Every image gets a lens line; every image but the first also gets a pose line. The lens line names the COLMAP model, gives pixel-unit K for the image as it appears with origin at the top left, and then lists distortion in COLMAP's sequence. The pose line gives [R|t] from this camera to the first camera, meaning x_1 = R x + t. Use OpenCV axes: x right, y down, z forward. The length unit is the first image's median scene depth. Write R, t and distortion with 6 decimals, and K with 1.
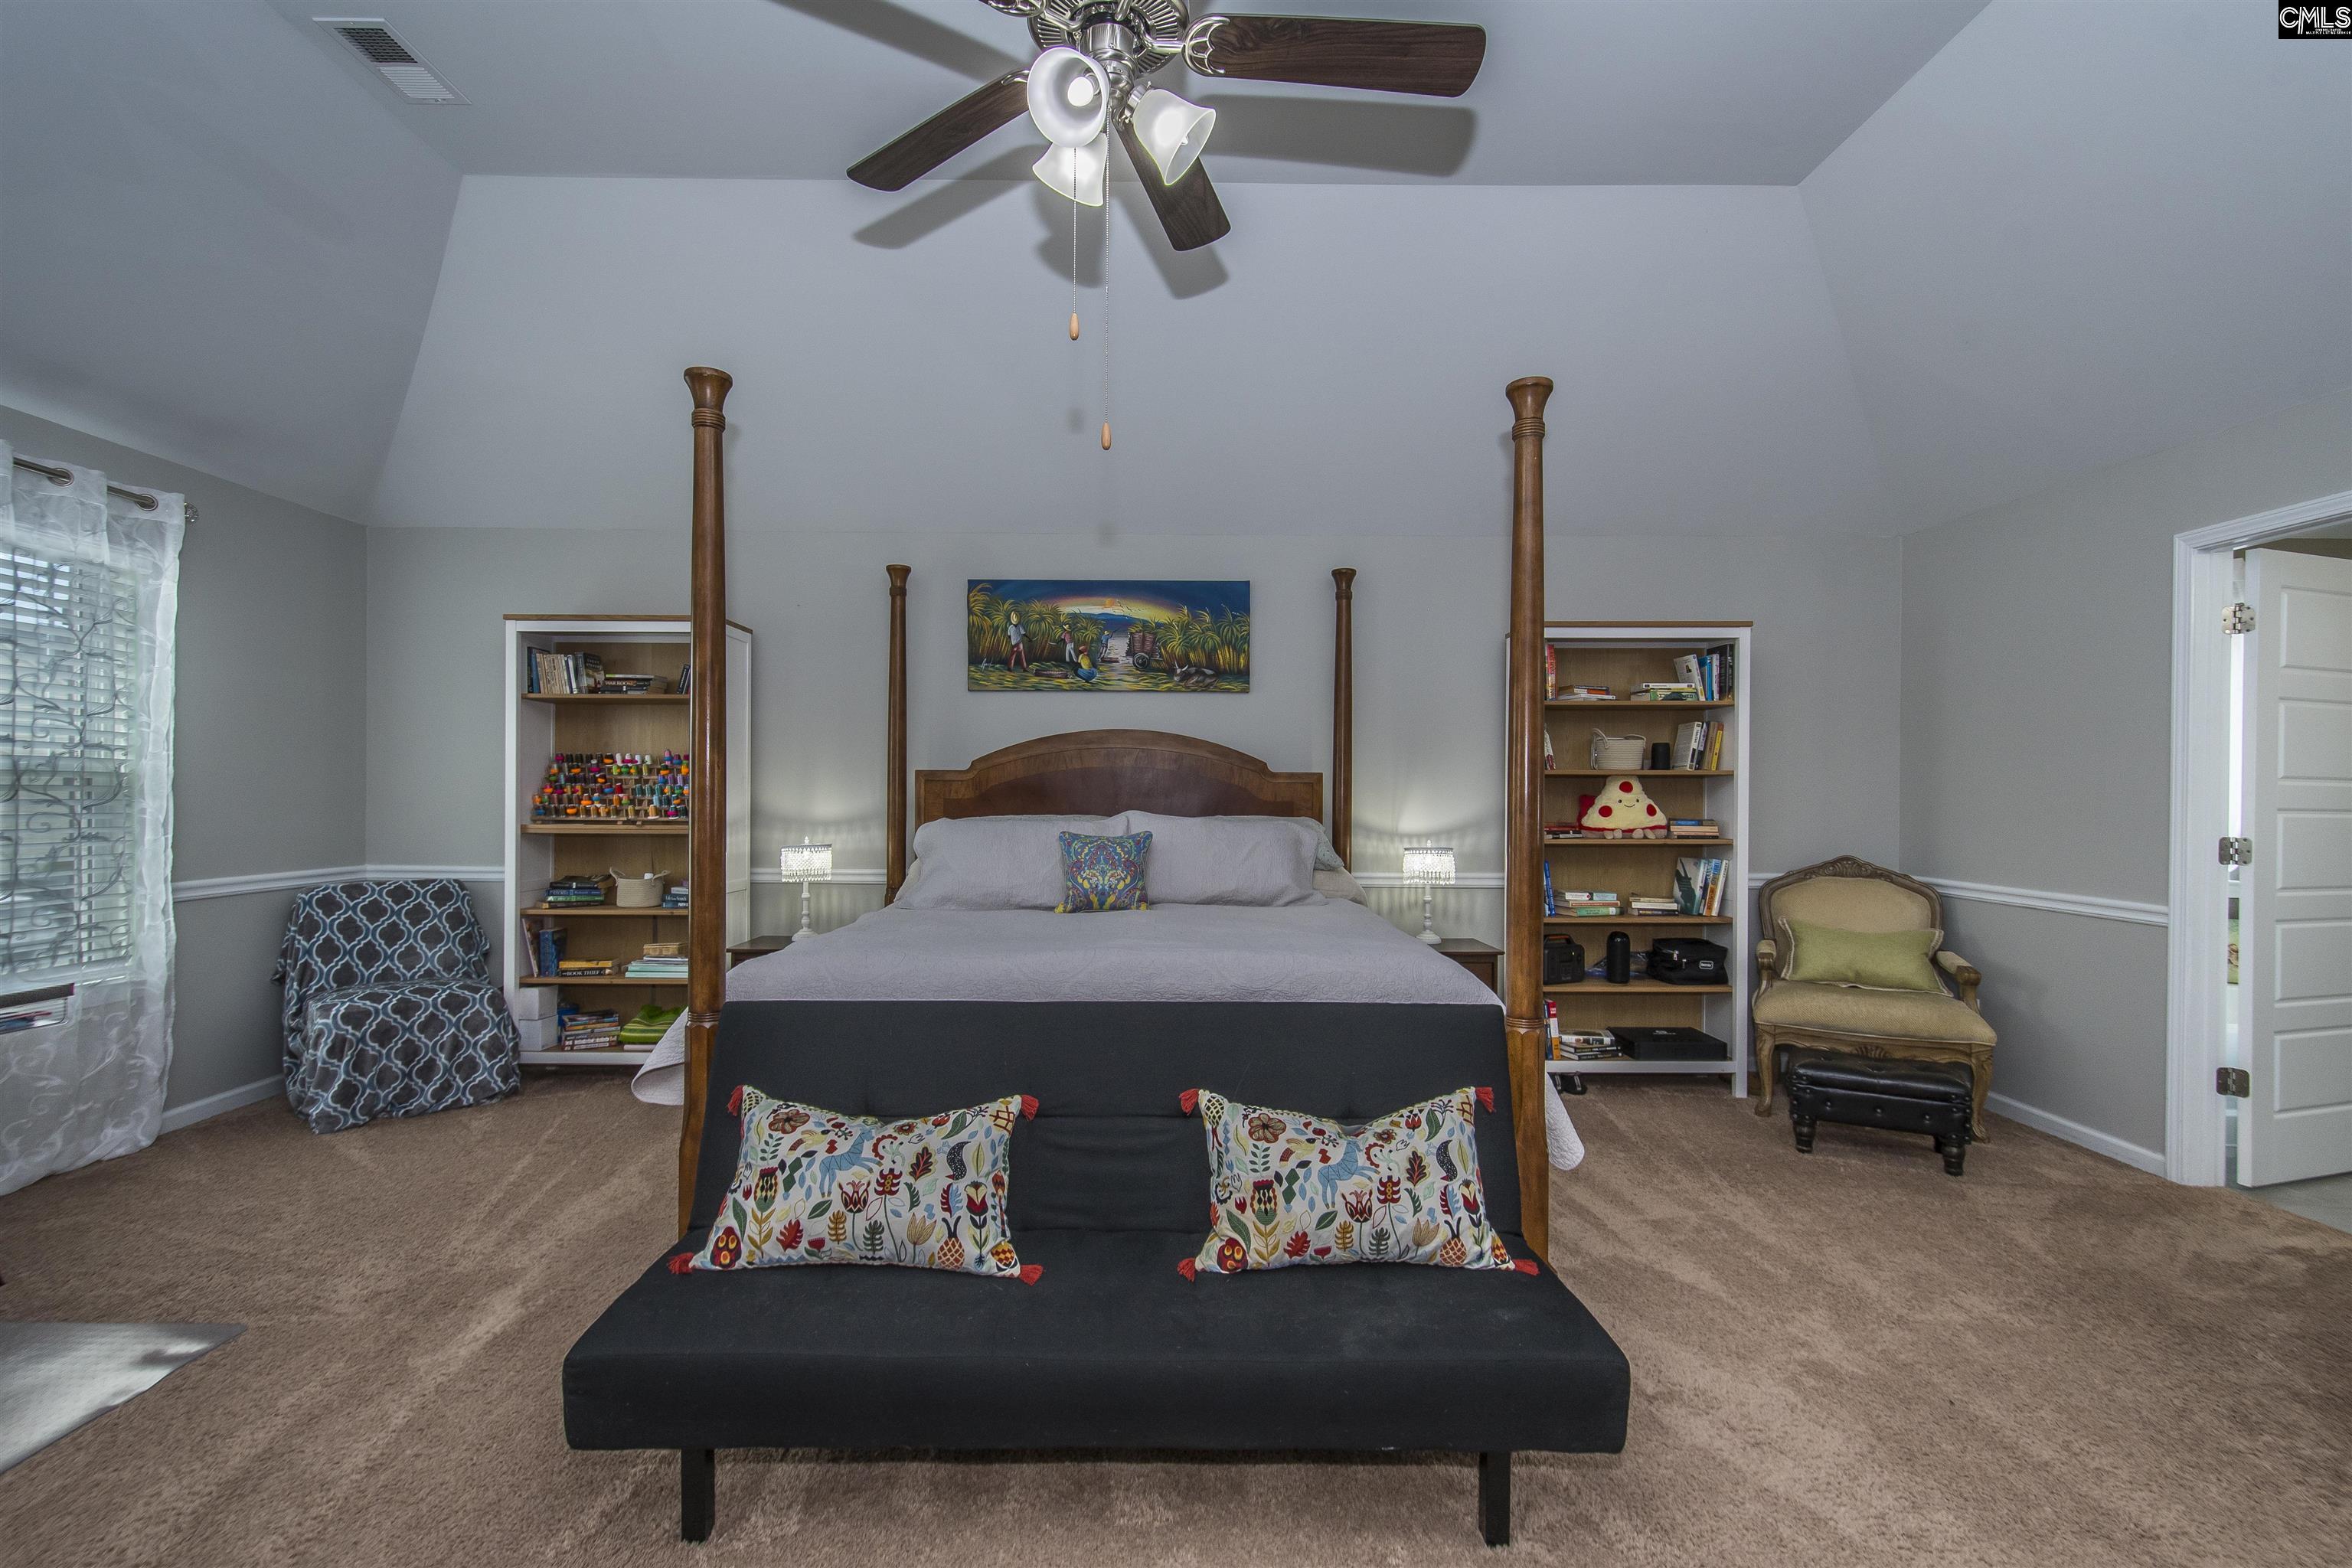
lens RADIAL K [[1062.4, 0, 1146.7], [0, 1062.4, 796.5], [0, 0, 1]] dist [0.005059, 0.000453]
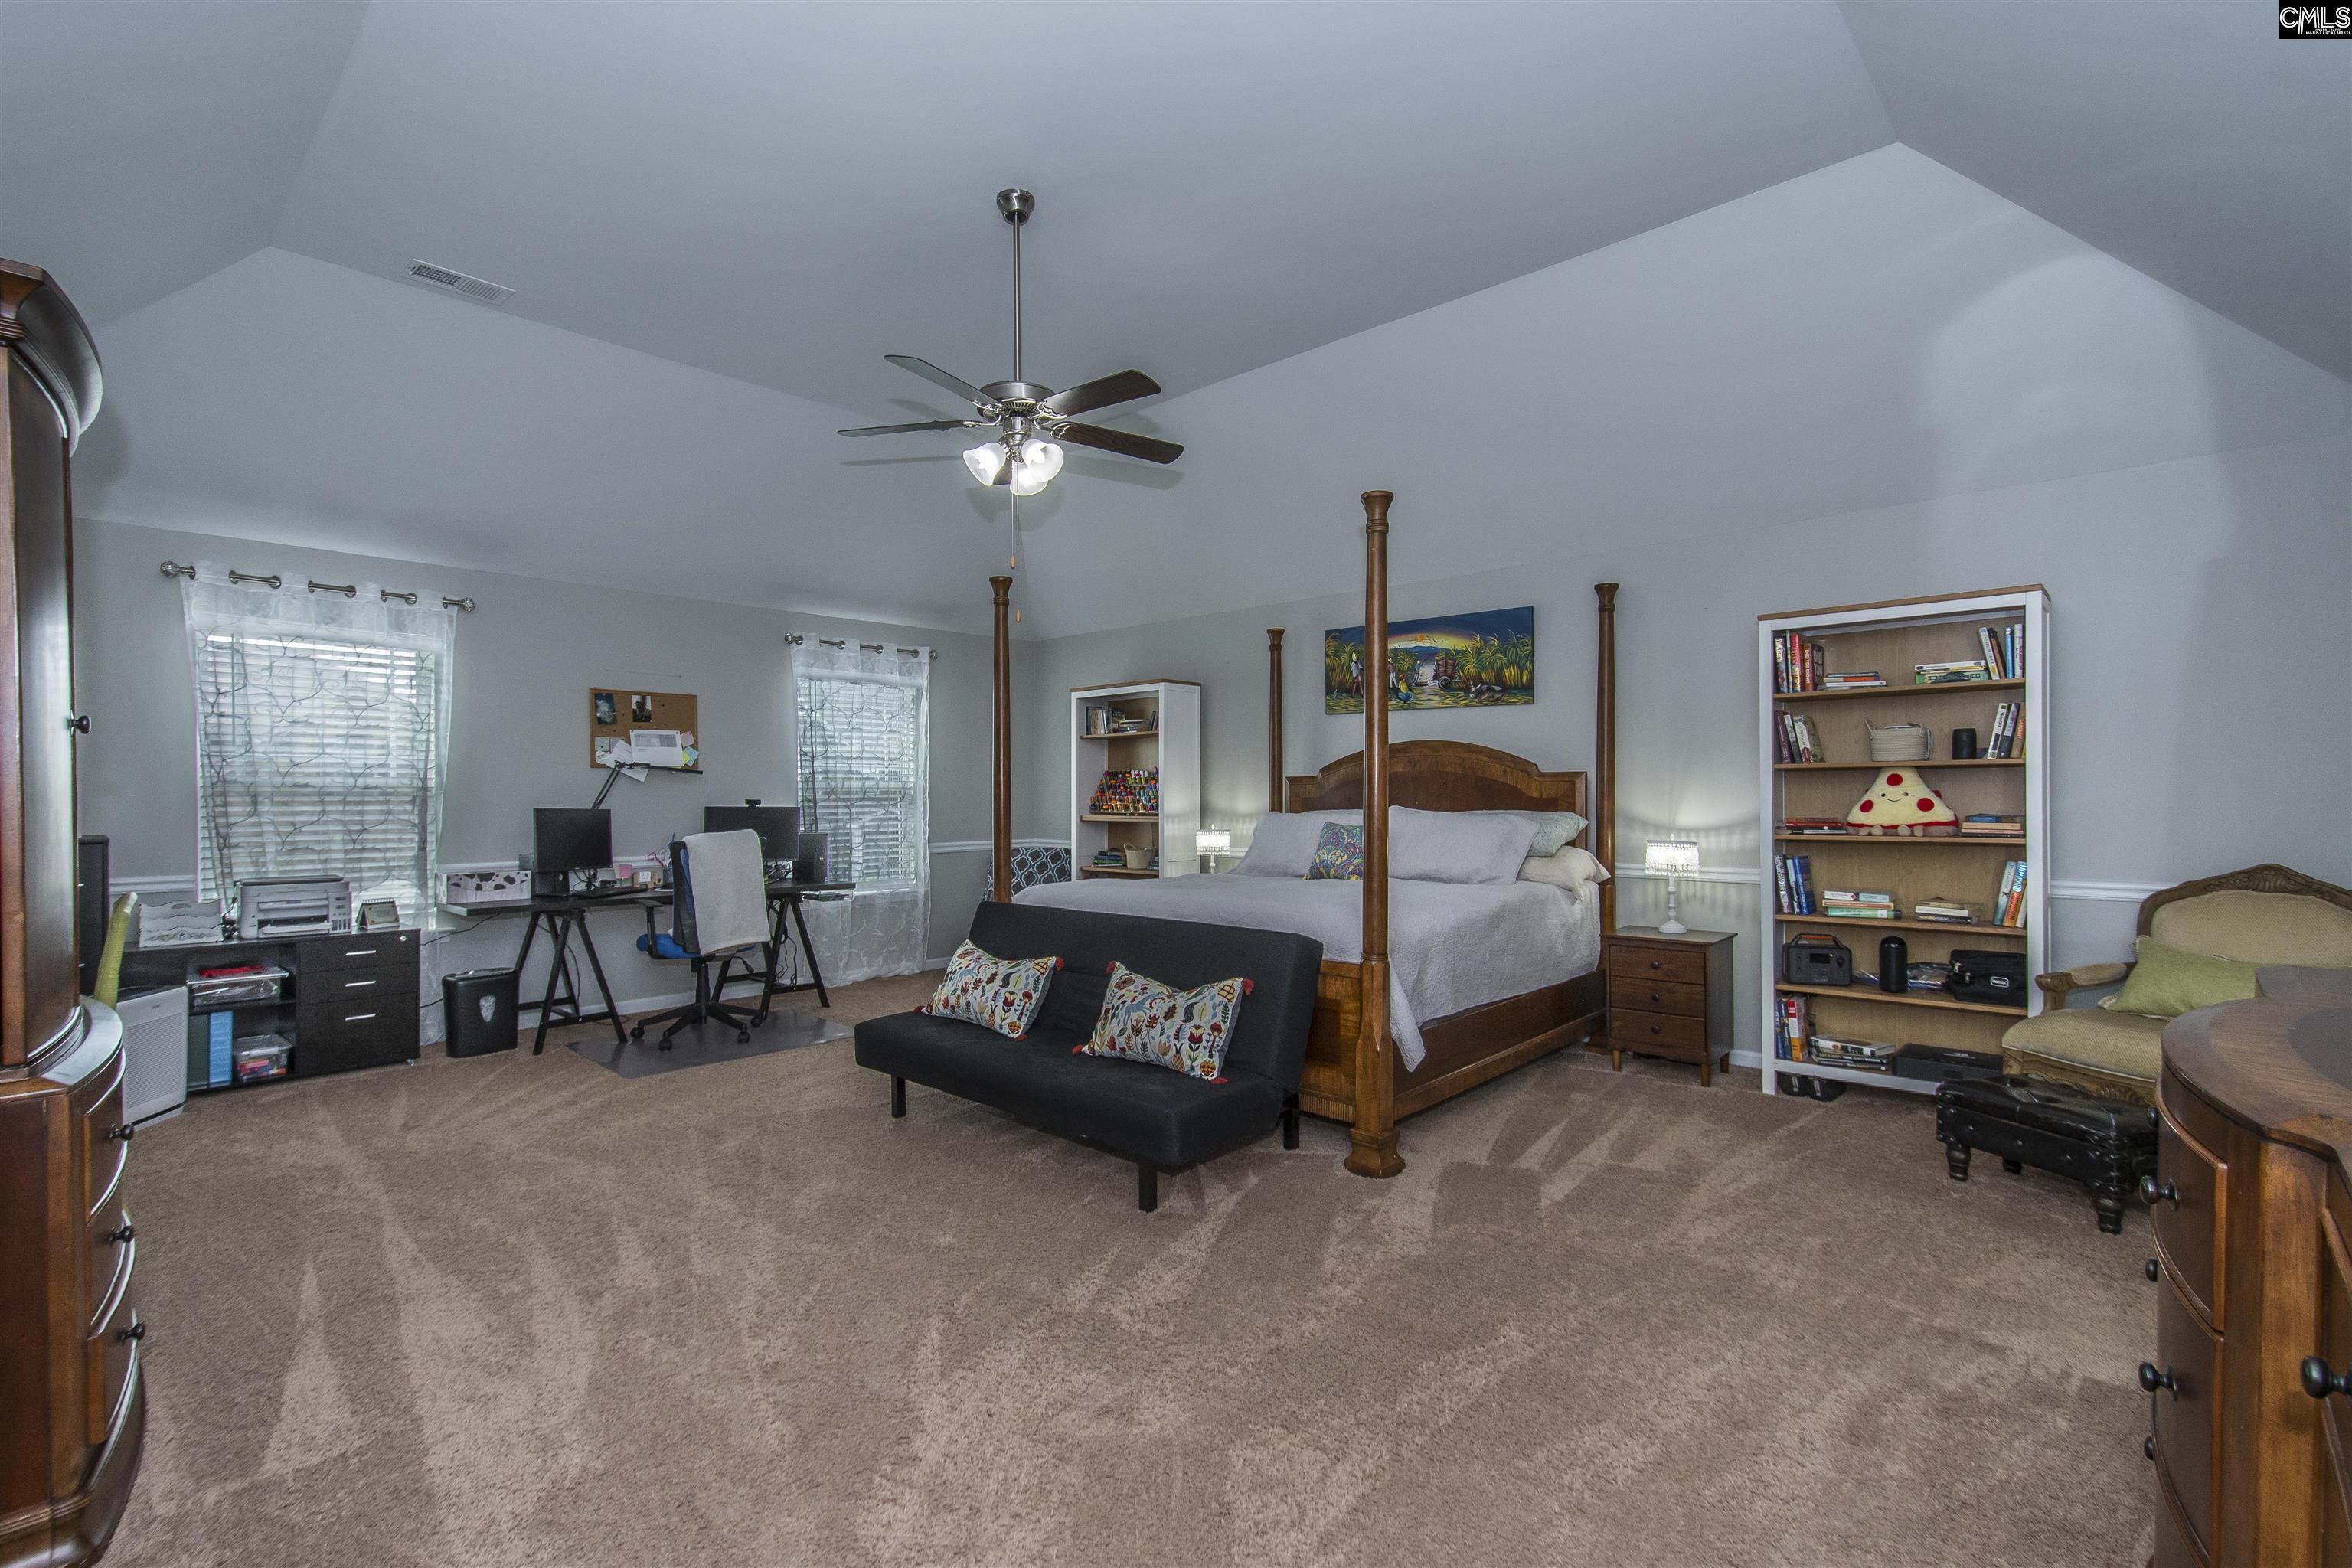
lens RADIAL K [[1062.4, 0, 1146.7], [0, 1062.4, 796.5], [0, 0, 1]] dist [0.005059, 0.000453]
pose [[0.718977, -0.007957, -0.694988, 0.622160], [0.008785, 0.999959, -0.002360, 0.002145], [0.694978, -0.004409, 0.719017, -0.111814]]
